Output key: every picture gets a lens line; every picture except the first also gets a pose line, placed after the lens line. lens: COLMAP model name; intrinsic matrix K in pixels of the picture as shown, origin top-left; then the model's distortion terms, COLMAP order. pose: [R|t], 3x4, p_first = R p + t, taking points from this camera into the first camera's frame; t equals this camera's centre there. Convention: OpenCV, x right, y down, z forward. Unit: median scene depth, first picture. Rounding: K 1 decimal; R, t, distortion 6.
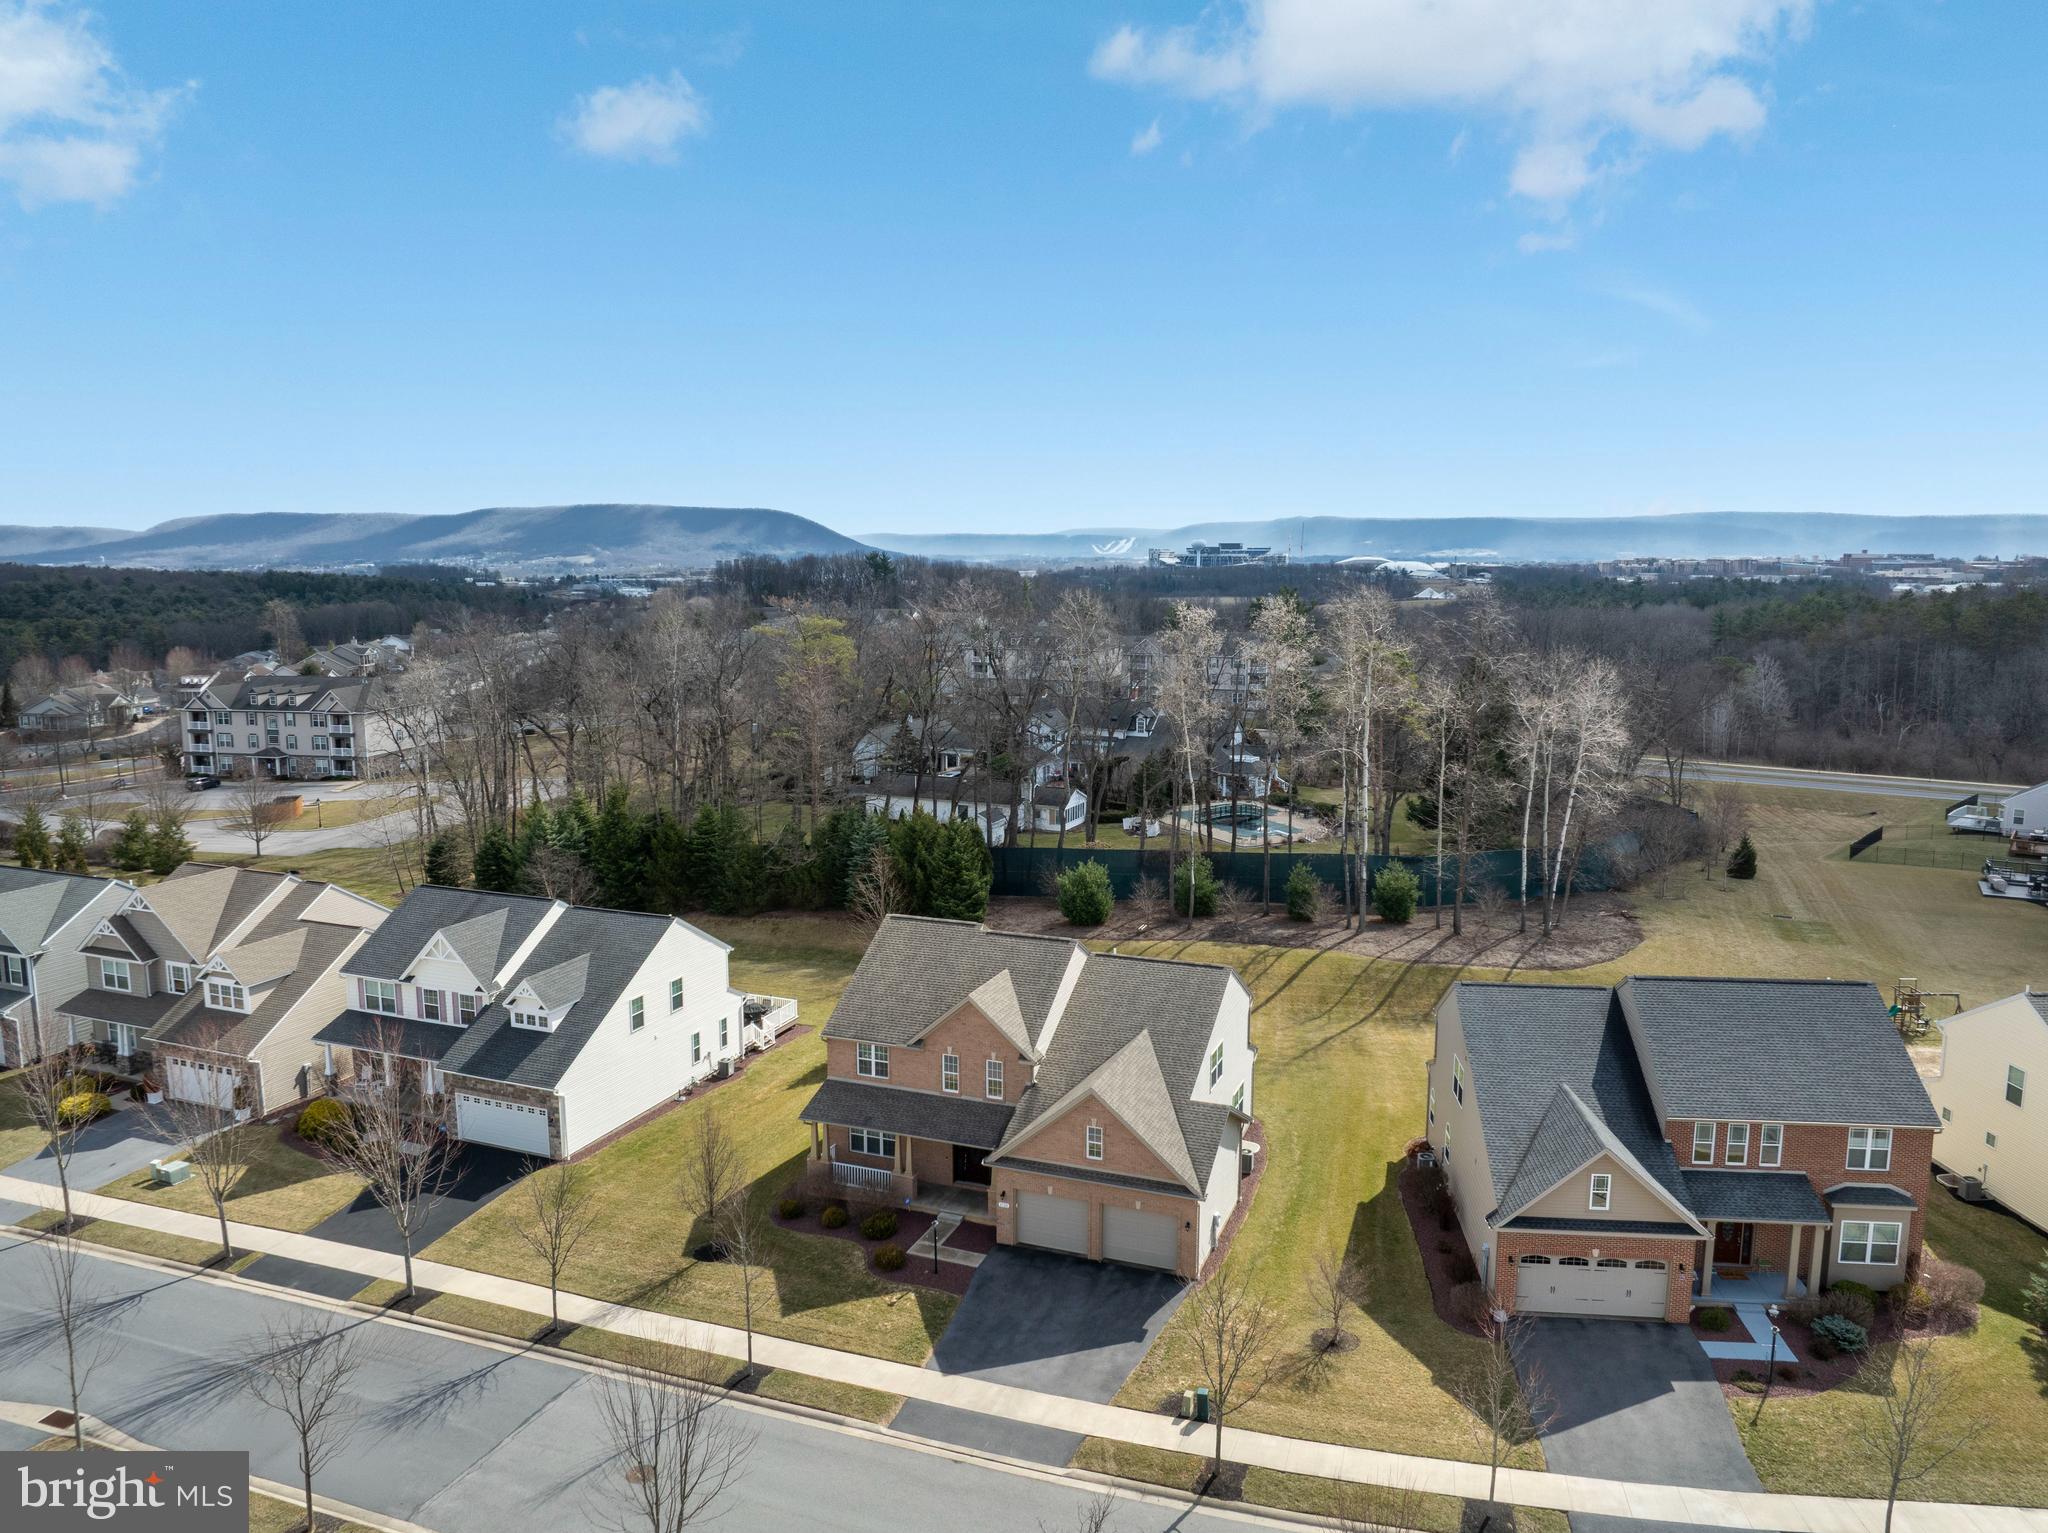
lens RADIAL K [[1441.8, 0, 1022.6], [0, 1441.8, 755.0], [0, 0, 1]] dist [-0.033796, -0.006625]
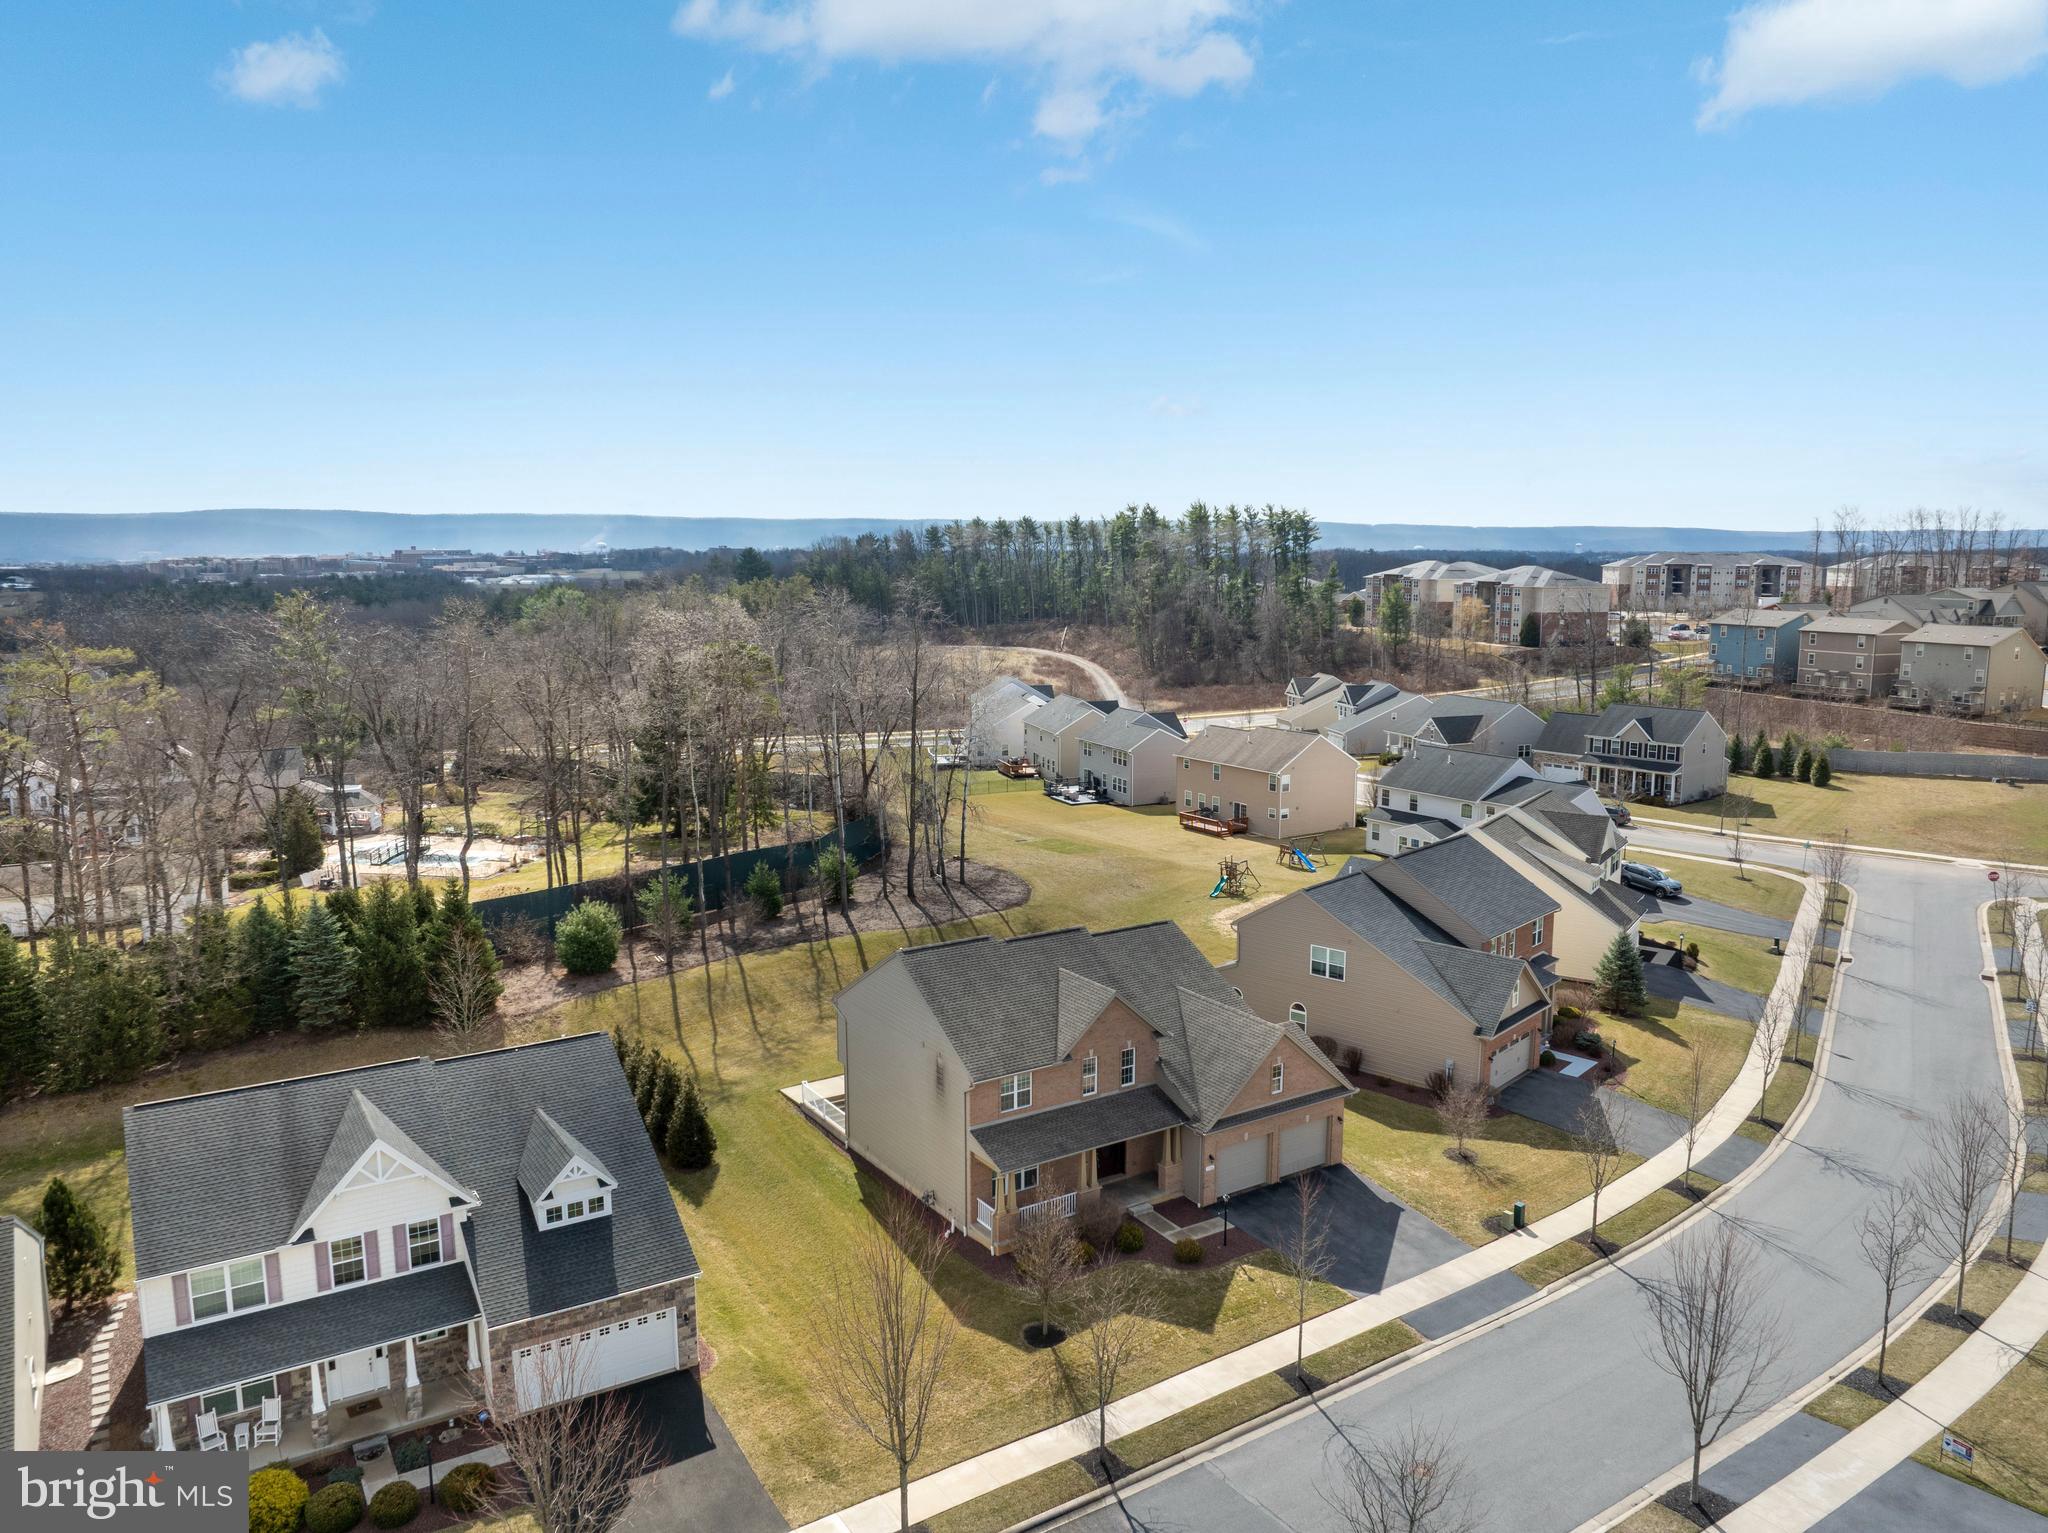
lens RADIAL K [[1441.8, 0, 1031.6], [0, 1441.8, 758.1], [0, 0, 1]] dist [-0.033796, -0.006625]
pose [[0.581291, -0.115107, 0.805513, -0.862689], [0.111877, 0.991848, 0.060999, -0.063866], [-0.805968, 0.054660, 0.589430, 0.437787]]
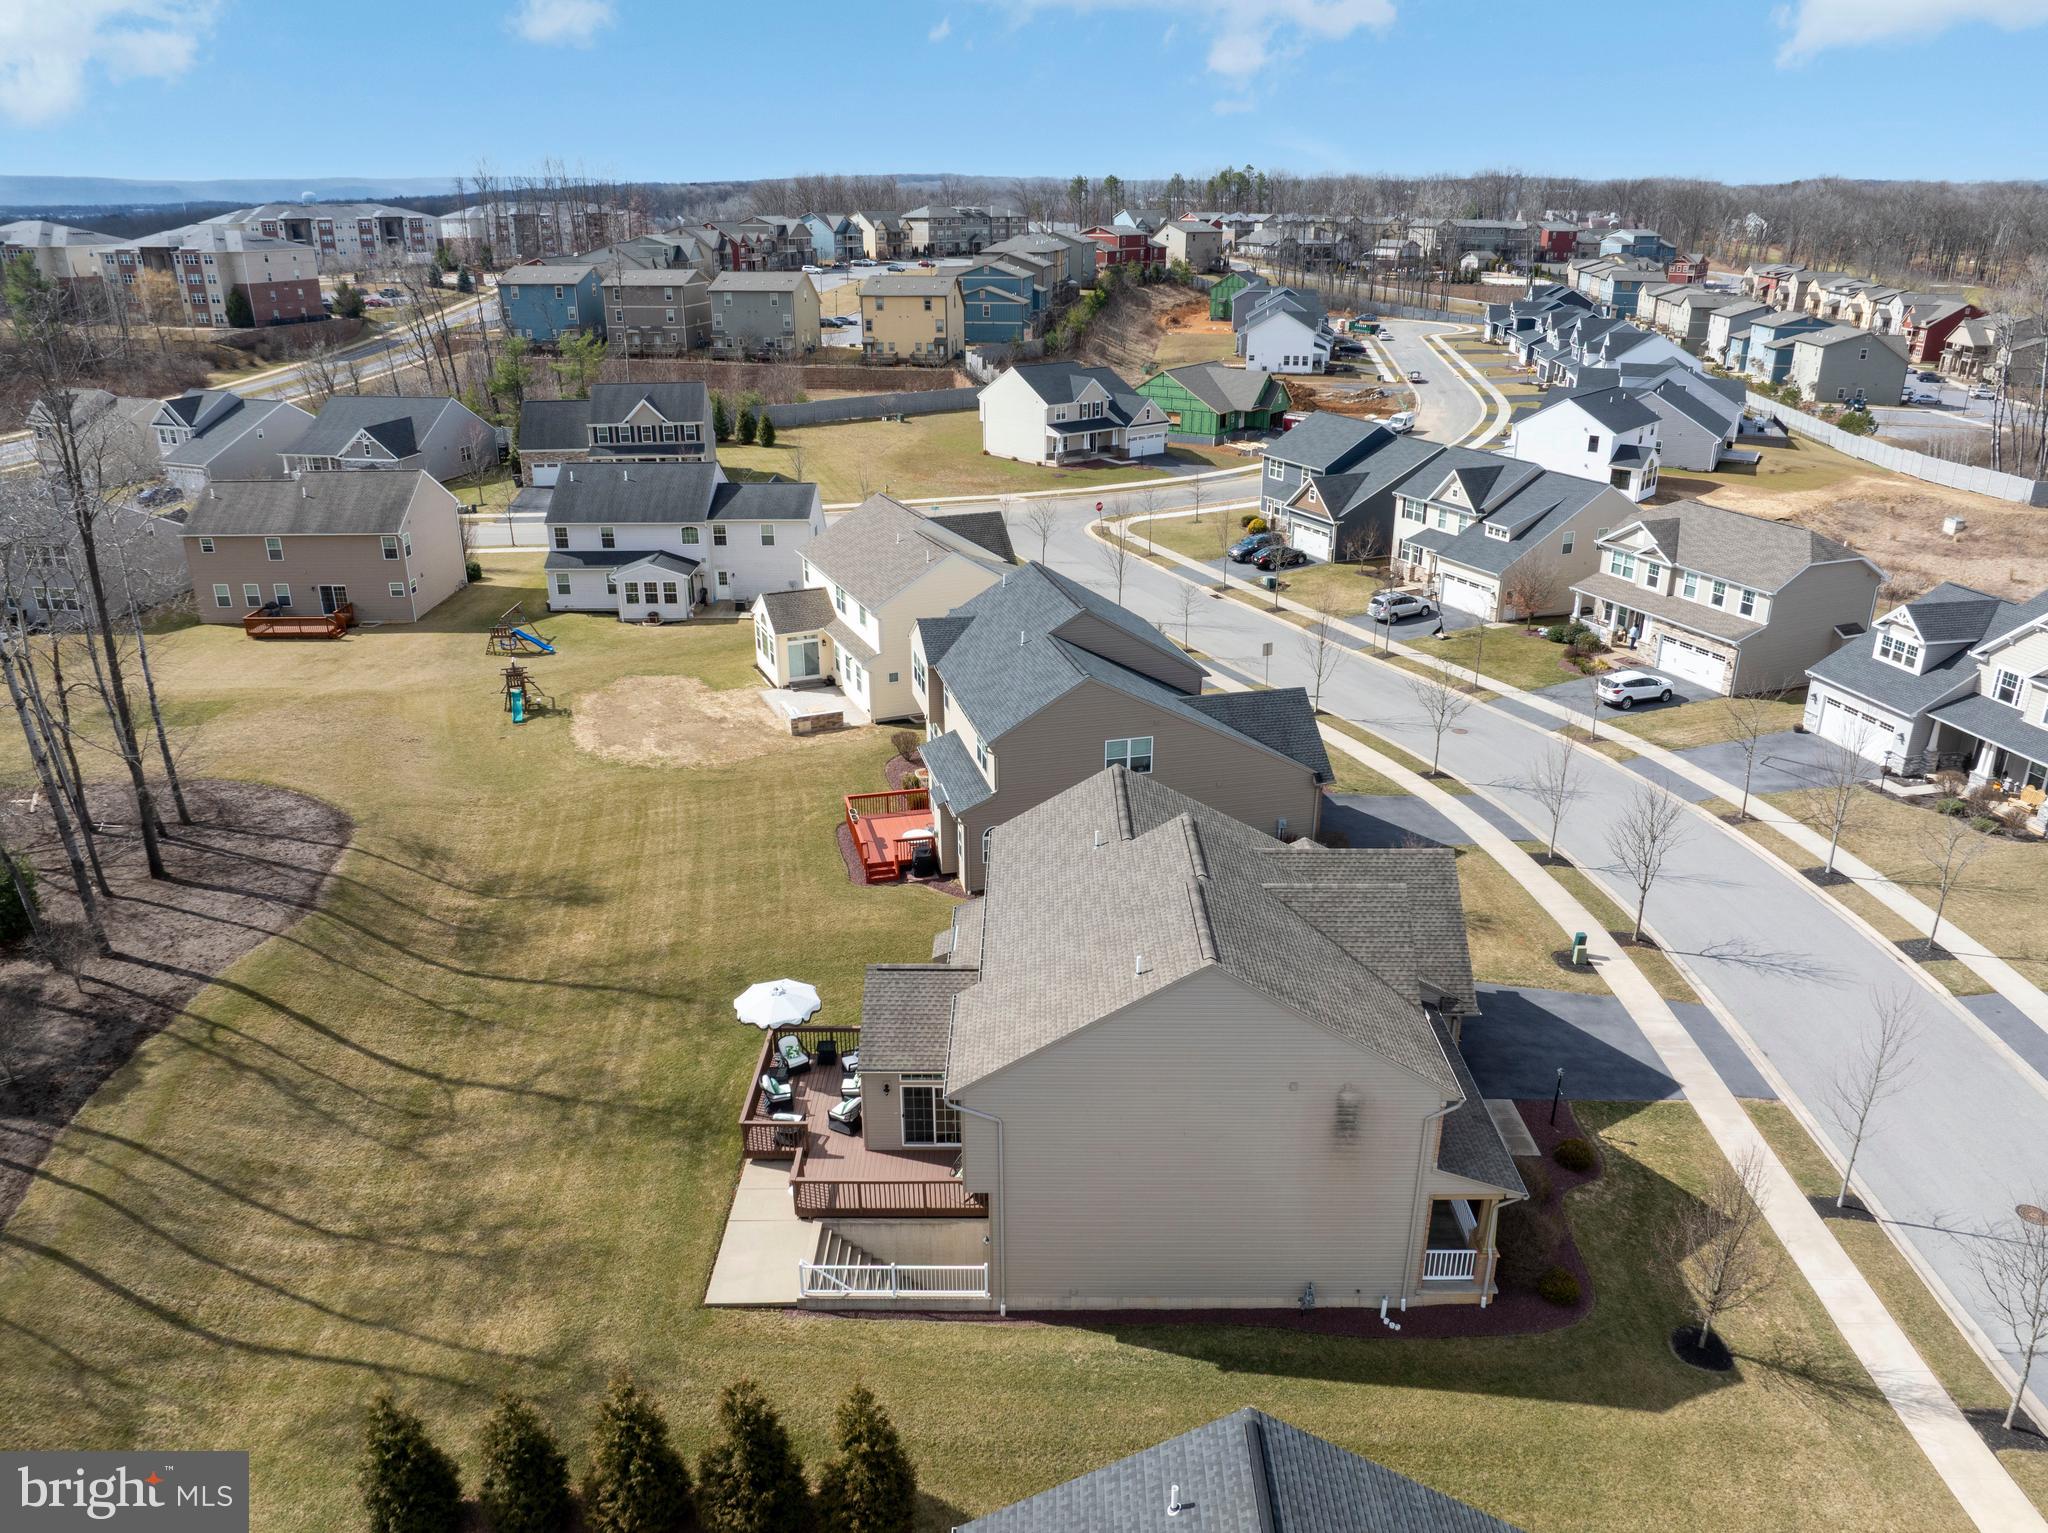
lens RADIAL K [[1441.8, 0, 1027.2], [0, 1441.8, 759.7], [0, 0, 1]] dist [-0.033796, -0.006625]
pose [[-0.357492, -0.340339, 0.869694, -0.554721], [0.129252, 0.904242, 0.406989, -0.194634], [-0.924929, 0.257905, -0.279270, 1.338316]]
